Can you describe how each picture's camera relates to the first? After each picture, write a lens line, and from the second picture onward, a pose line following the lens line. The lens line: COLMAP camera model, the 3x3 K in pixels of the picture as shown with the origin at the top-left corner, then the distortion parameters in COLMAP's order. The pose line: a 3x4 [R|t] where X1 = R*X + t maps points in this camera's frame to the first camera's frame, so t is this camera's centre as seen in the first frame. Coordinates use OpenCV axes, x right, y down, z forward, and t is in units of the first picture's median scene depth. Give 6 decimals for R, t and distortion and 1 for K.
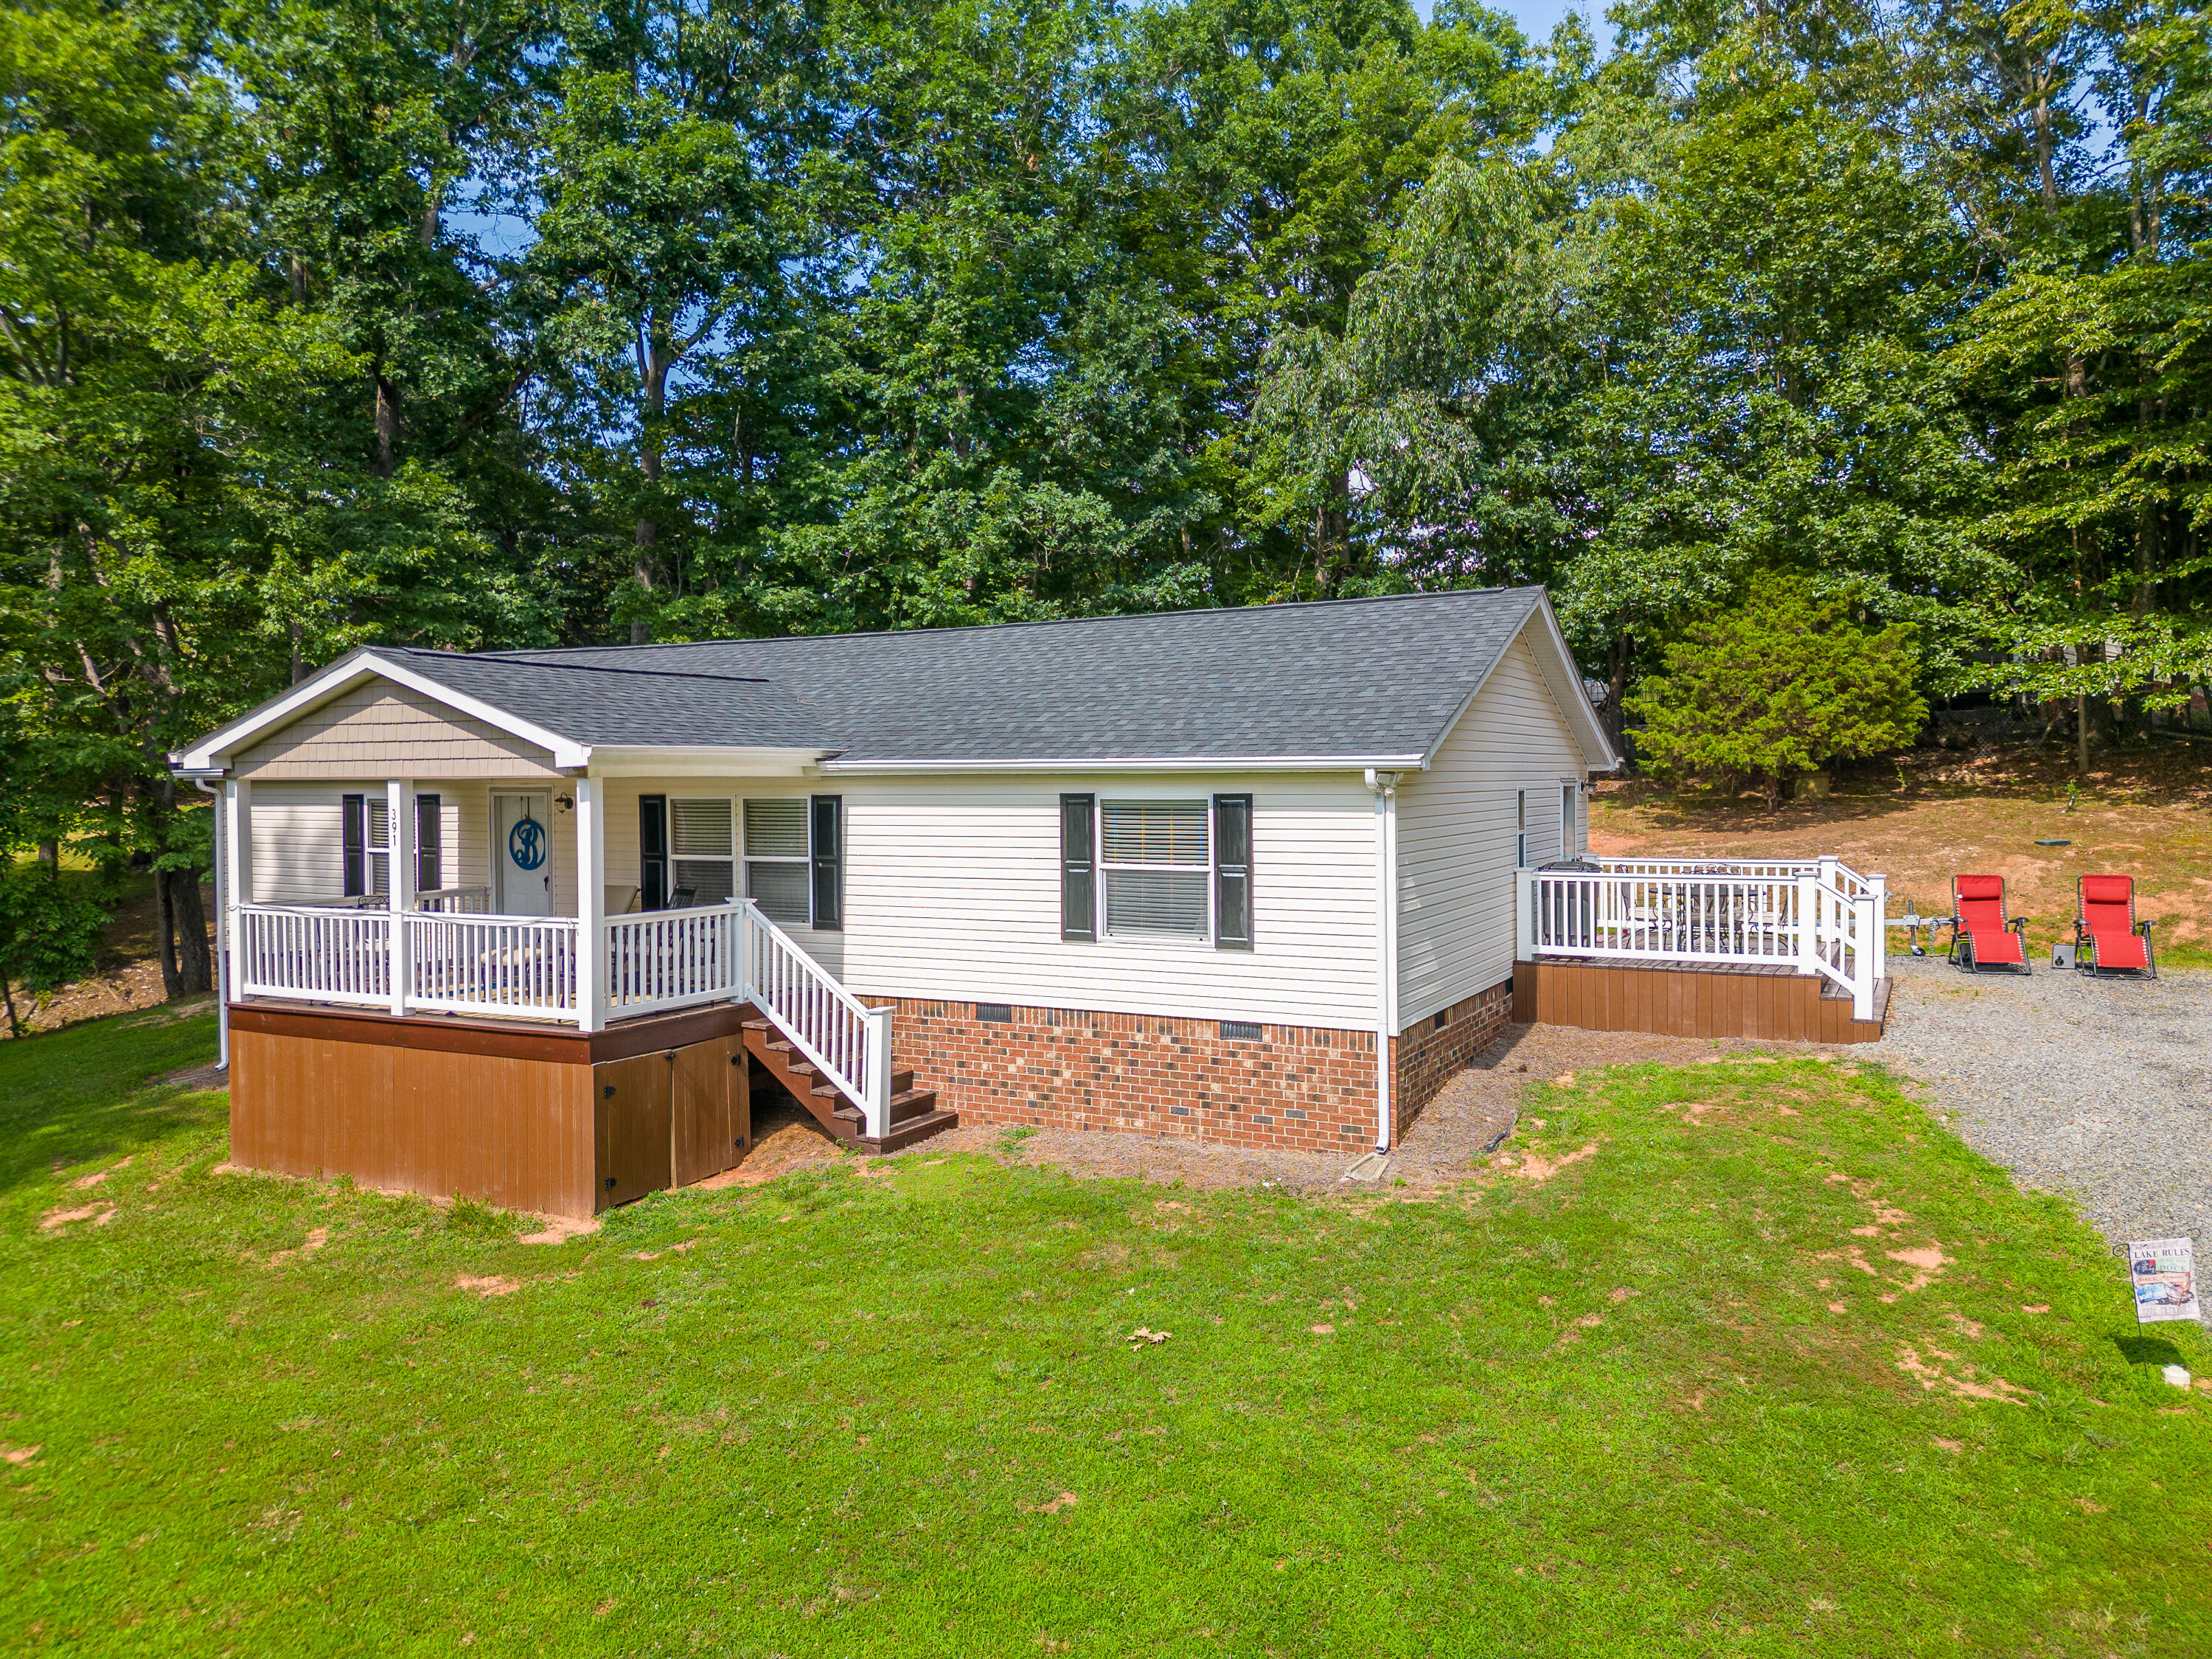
lens RADIAL K [[1539.8, 0, 1148.5], [0, 1539.8, 814.4], [0, 0, 1]] dist [0.069746, -0.065242]
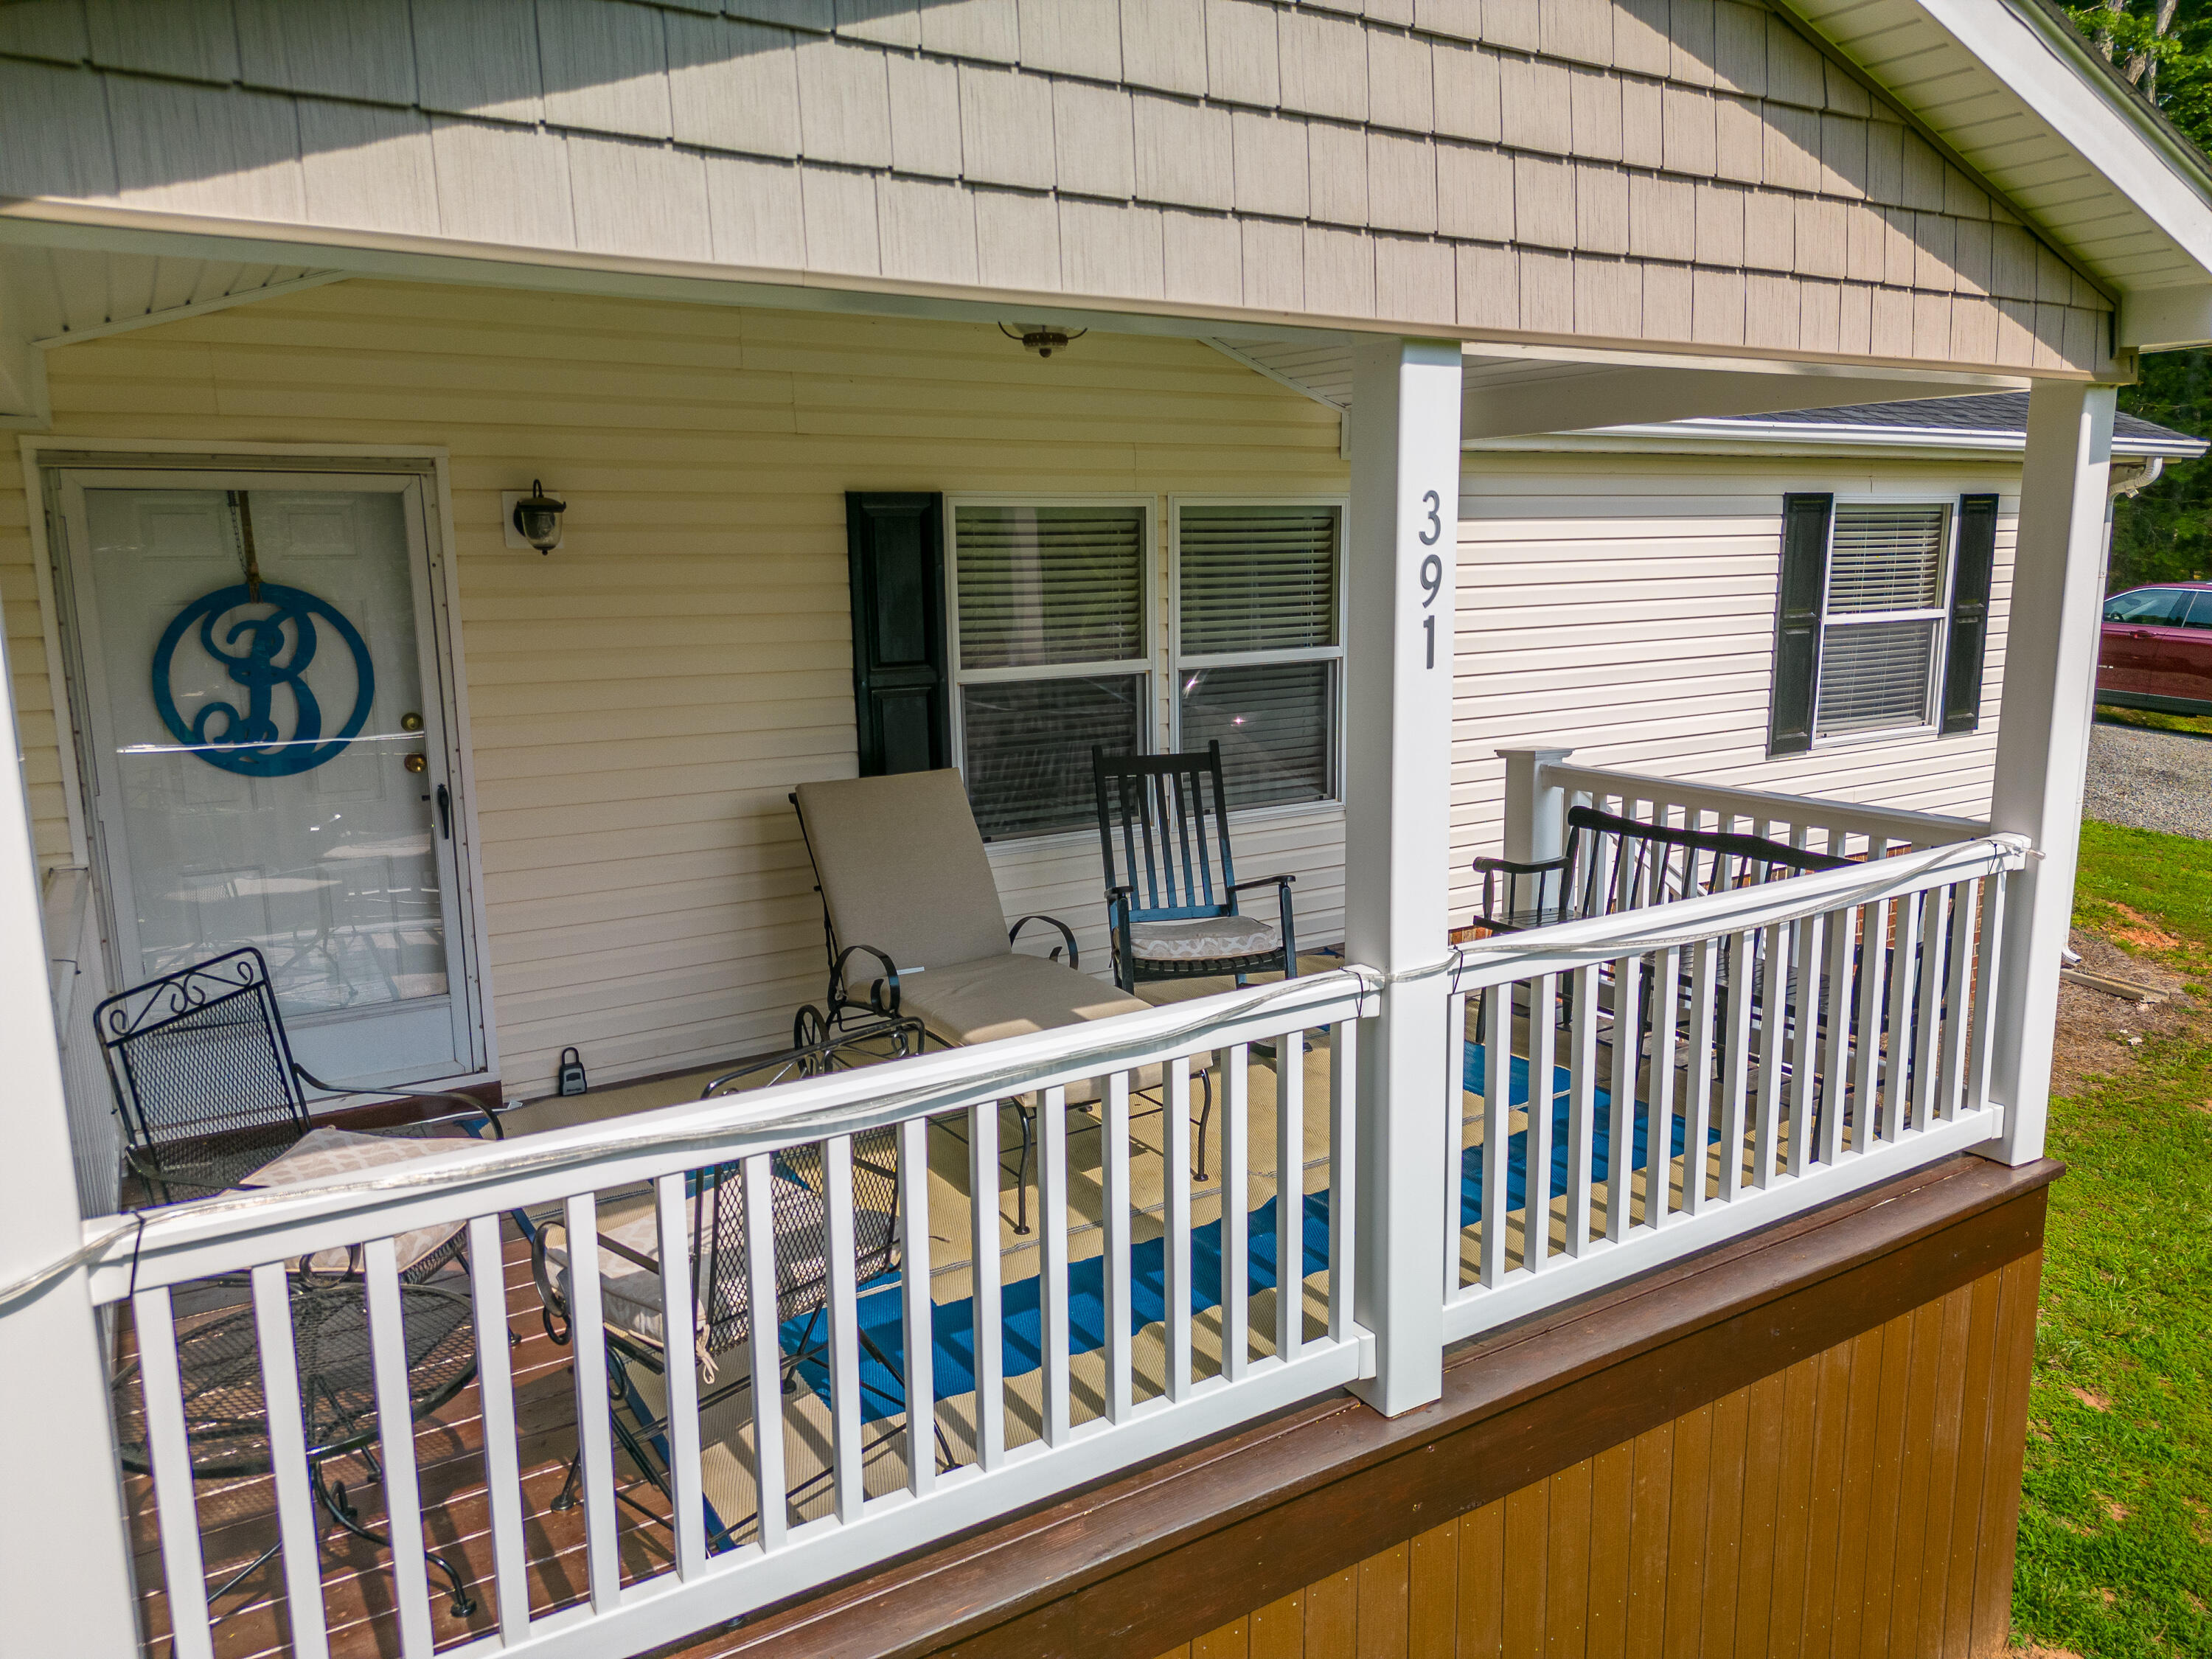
lens RADIAL K [[1539.8, 0, 1100.7], [0, 1539.8, 831.8], [0, 0, 1]] dist [0.069746, -0.065242]
pose [[0.514814, -0.158899, 0.842447, -0.676192], [0.028103, 0.985273, 0.168664, 0.005060], [-0.856841, -0.063155, 0.511698, 0.915367]]
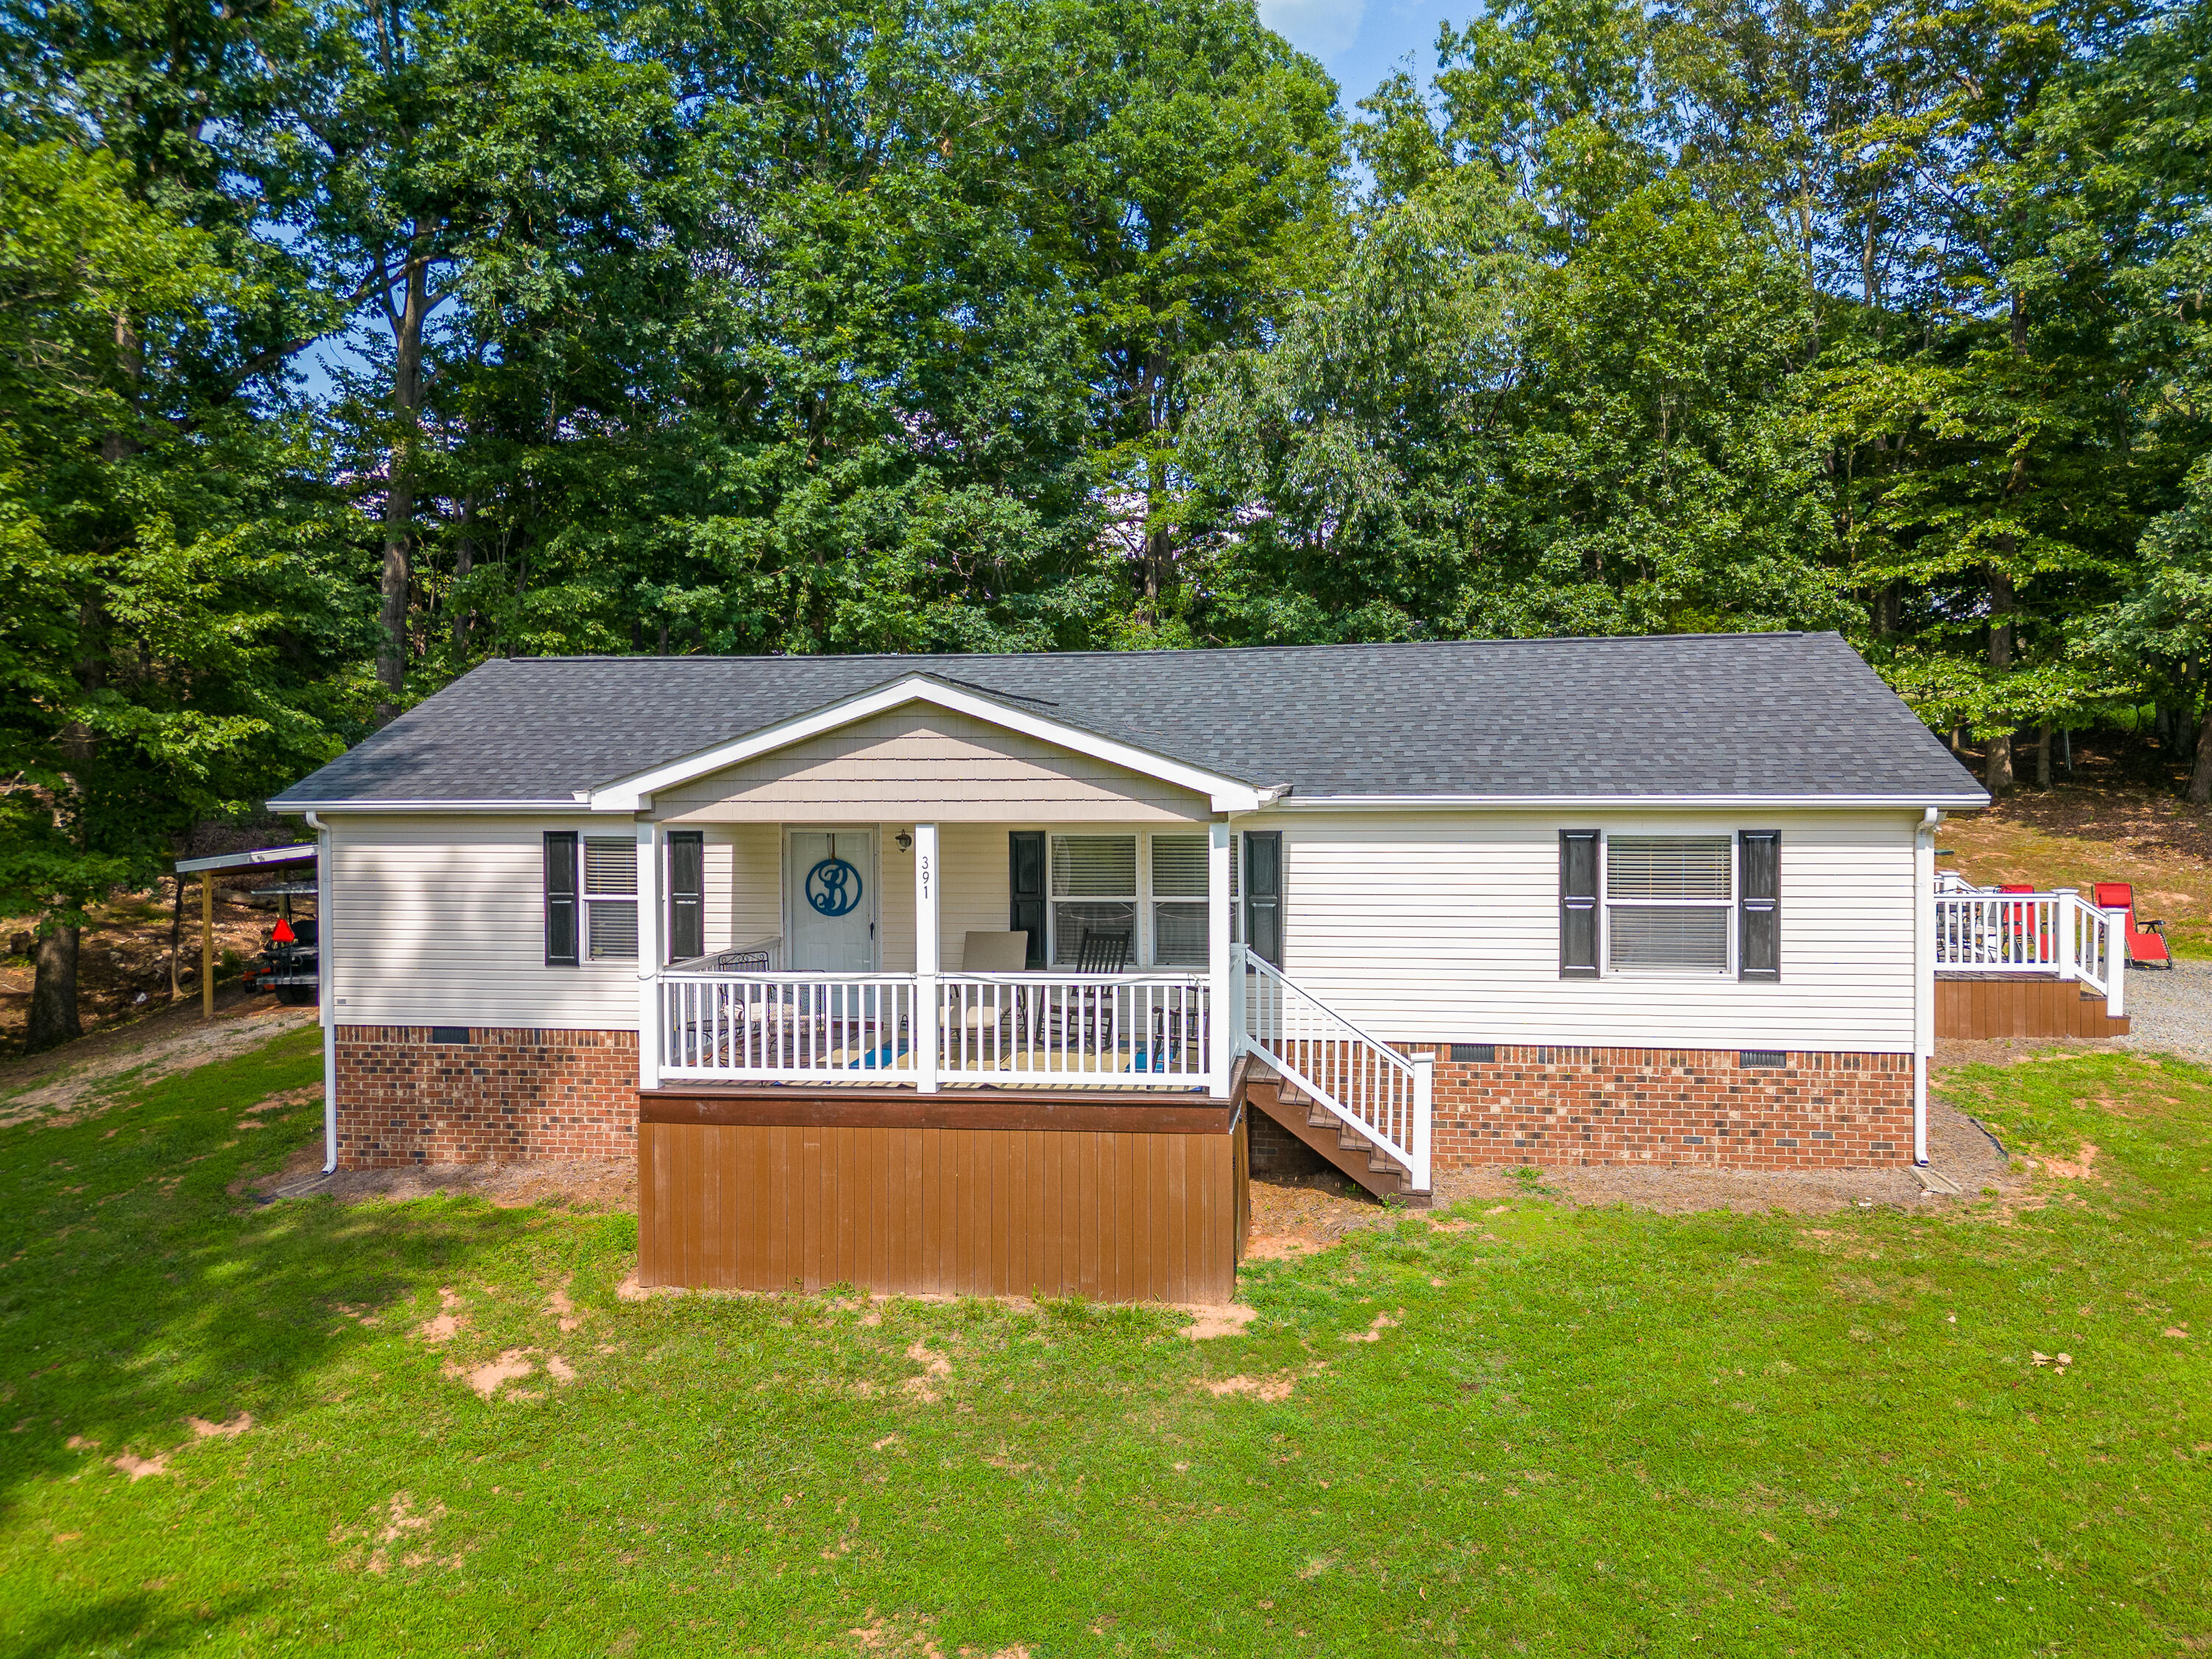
lens RADIAL K [[1539.8, 0, 1138.8], [0, 1539.8, 824.3], [0, 0, 1]] dist [0.069746, -0.065242]
pose [[0.944117, -0.009286, 0.329480, -0.642907], [0.007351, 0.999948, 0.007119, -0.026272], [-0.329529, -0.004300, 0.944136, 0.144357]]
